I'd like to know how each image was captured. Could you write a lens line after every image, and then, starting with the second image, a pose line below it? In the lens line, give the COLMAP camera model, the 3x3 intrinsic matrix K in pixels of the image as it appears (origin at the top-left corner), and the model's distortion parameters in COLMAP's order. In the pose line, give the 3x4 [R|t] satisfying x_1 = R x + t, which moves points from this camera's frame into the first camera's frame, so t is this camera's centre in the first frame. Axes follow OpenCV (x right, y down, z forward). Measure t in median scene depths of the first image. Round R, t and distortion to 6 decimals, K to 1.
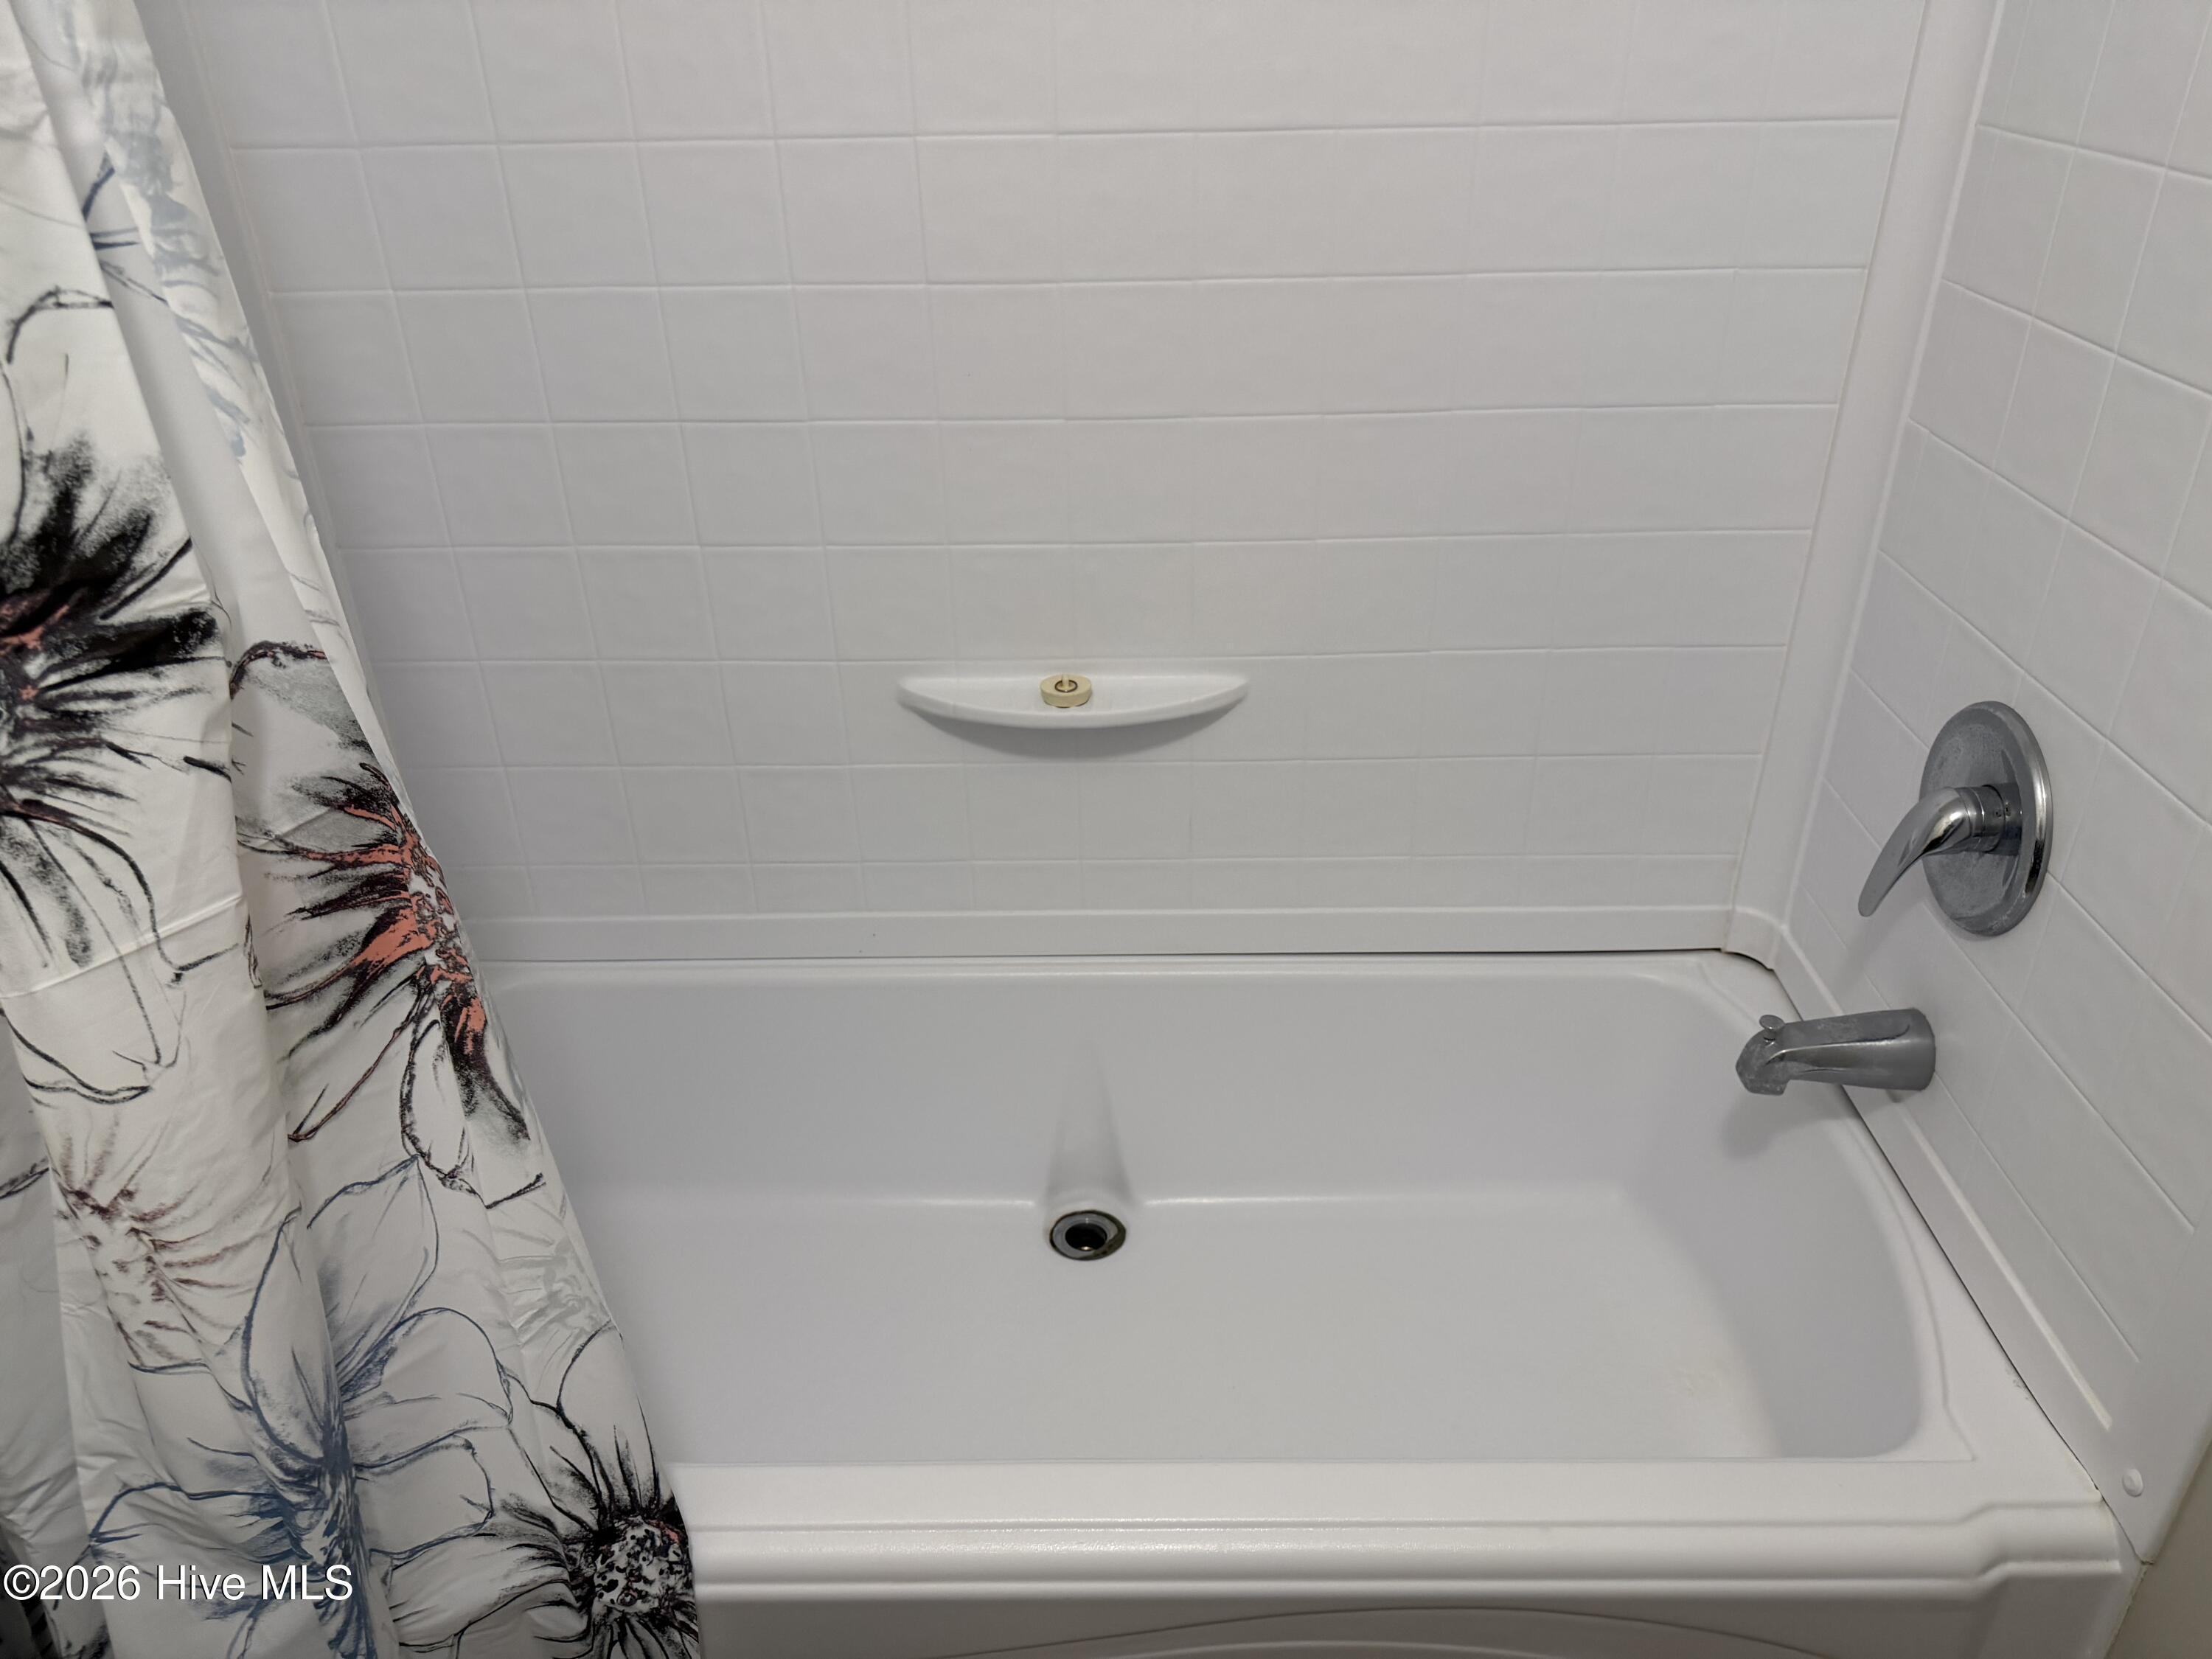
lens RADIAL K [[1544.5, 0, 1122.9], [0, 1544.5, 807.8], [0, 0, 1]] dist [0.069870, -0.073201]
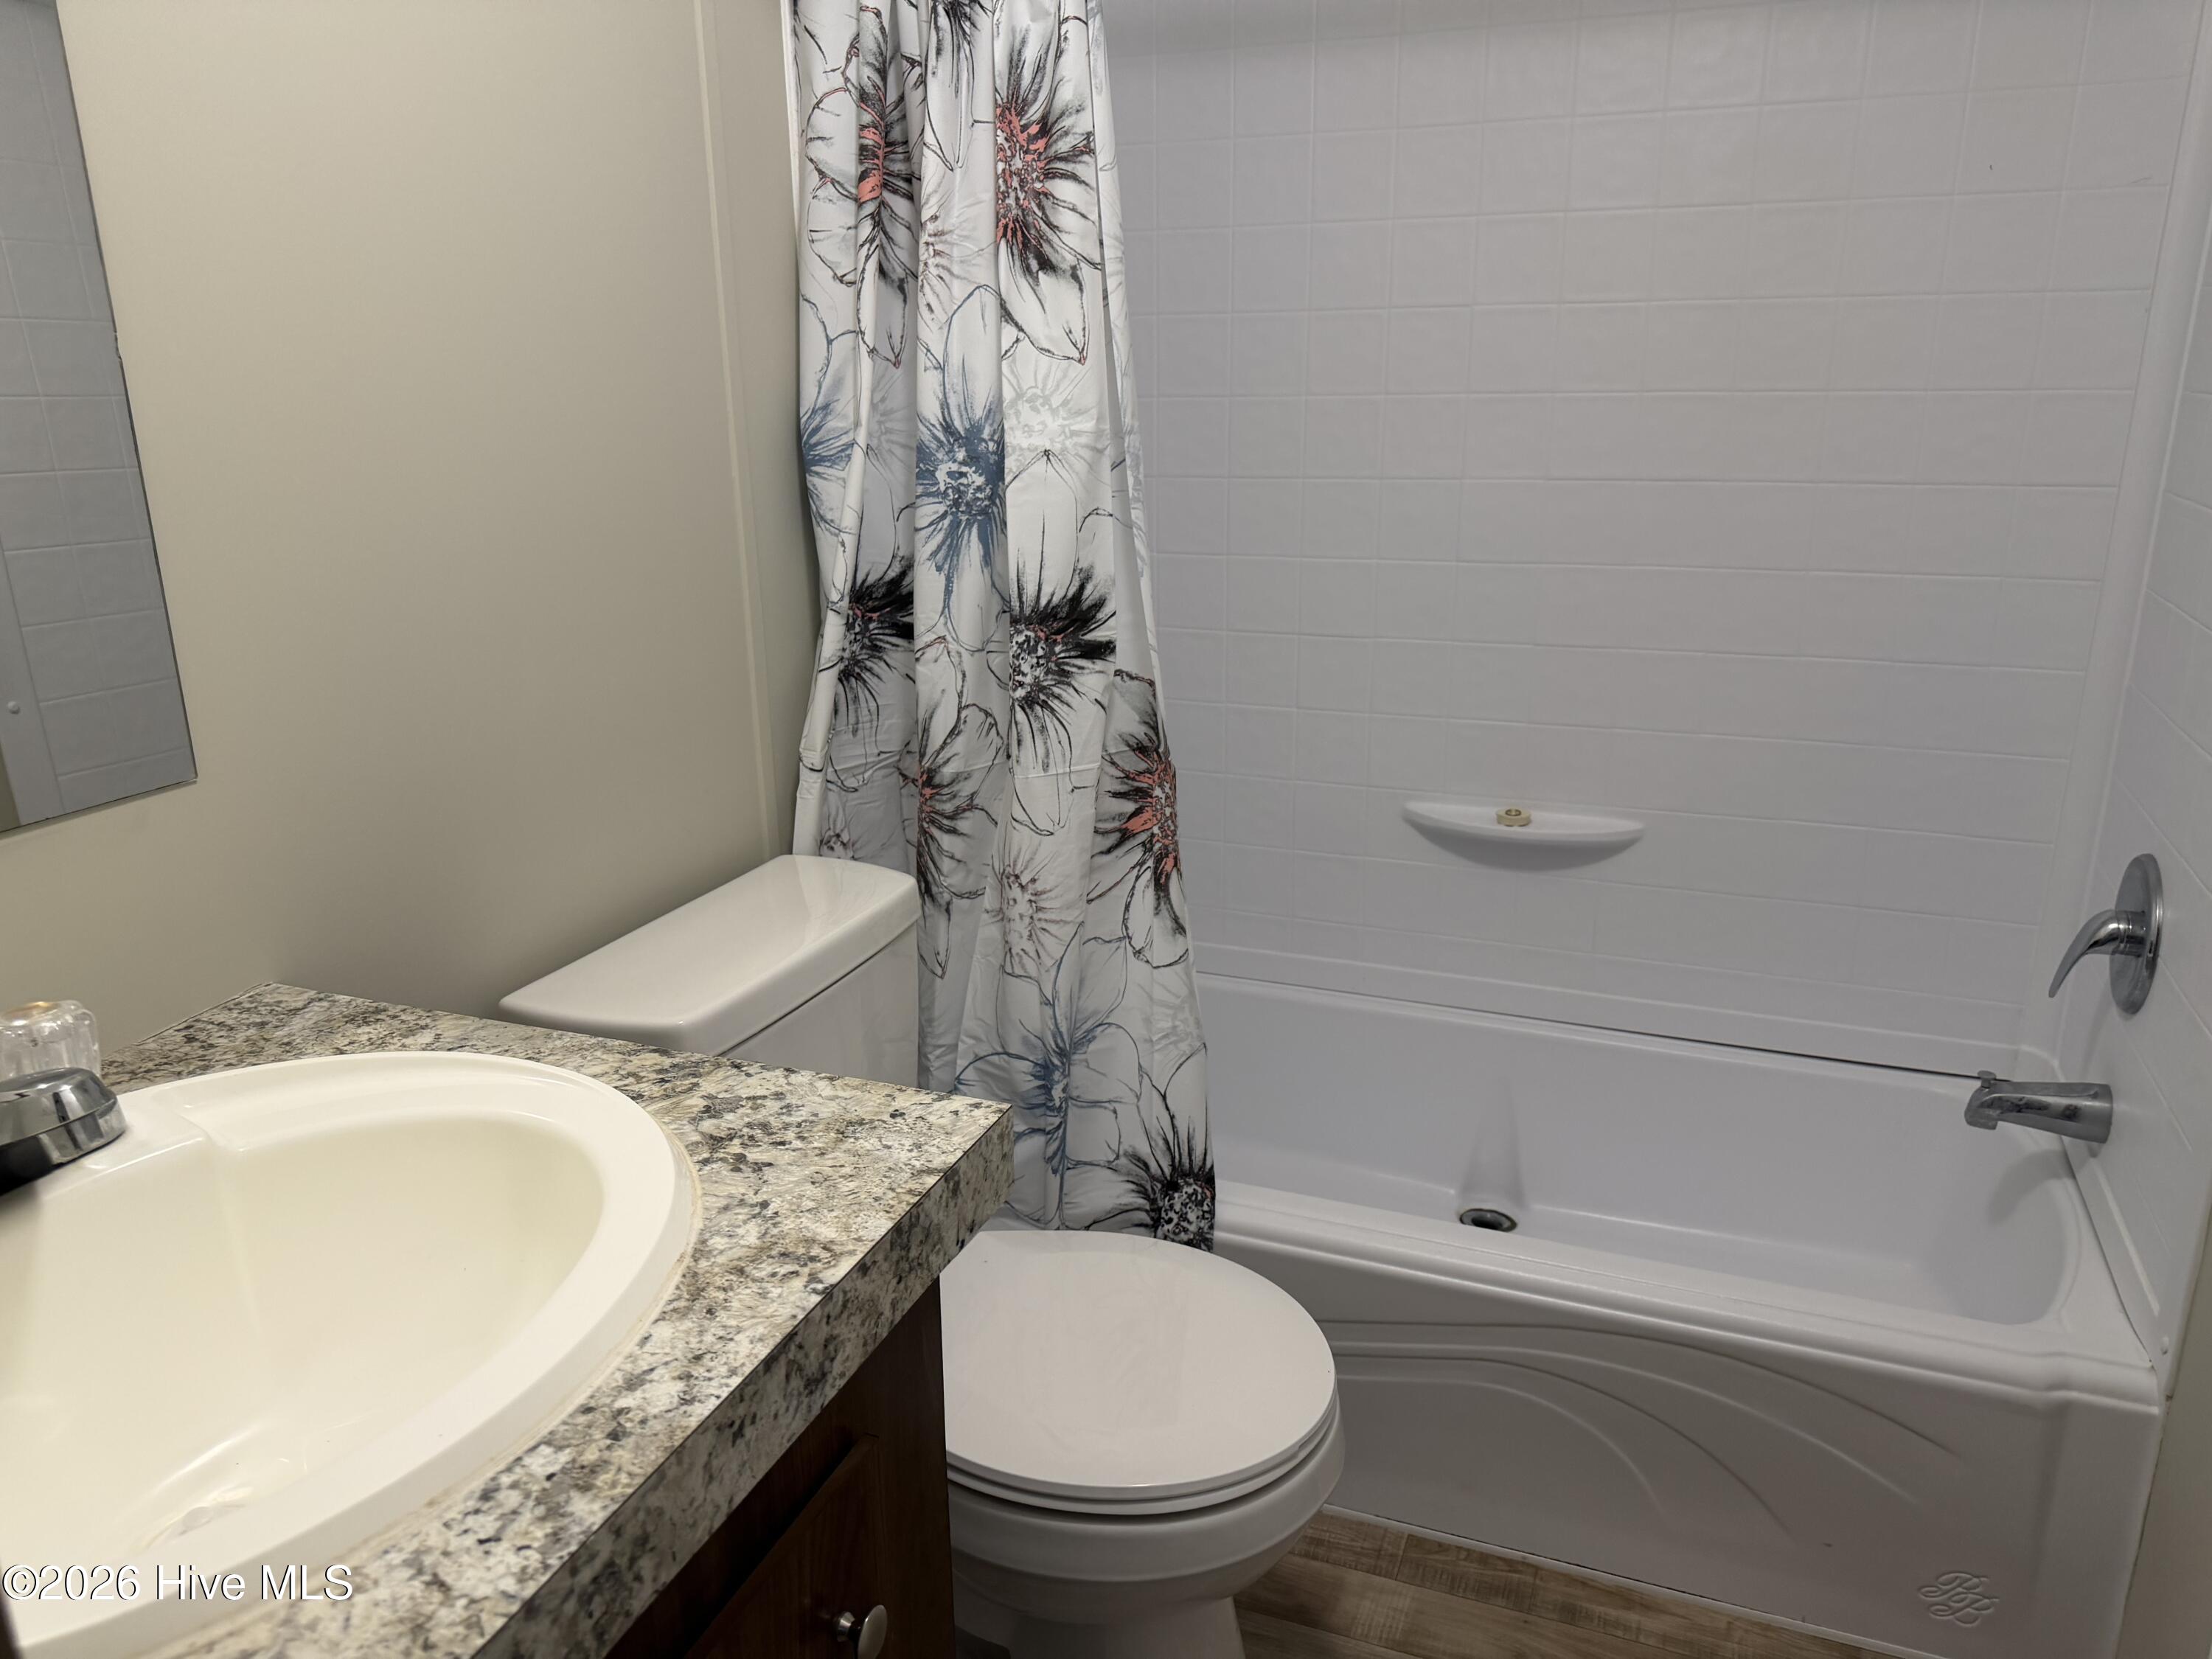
lens RADIAL K [[1544.5, 0, 1108.9], [0, 1544.5, 814.2], [0, 0, 1]] dist [0.069870, -0.073201]
pose [[0.929888, 0.107875, -0.351671, 0.213633], [-0.181750, 0.965922, -0.184288, 0.453407], [0.319806, 0.235283, 0.917805, -0.887253]]
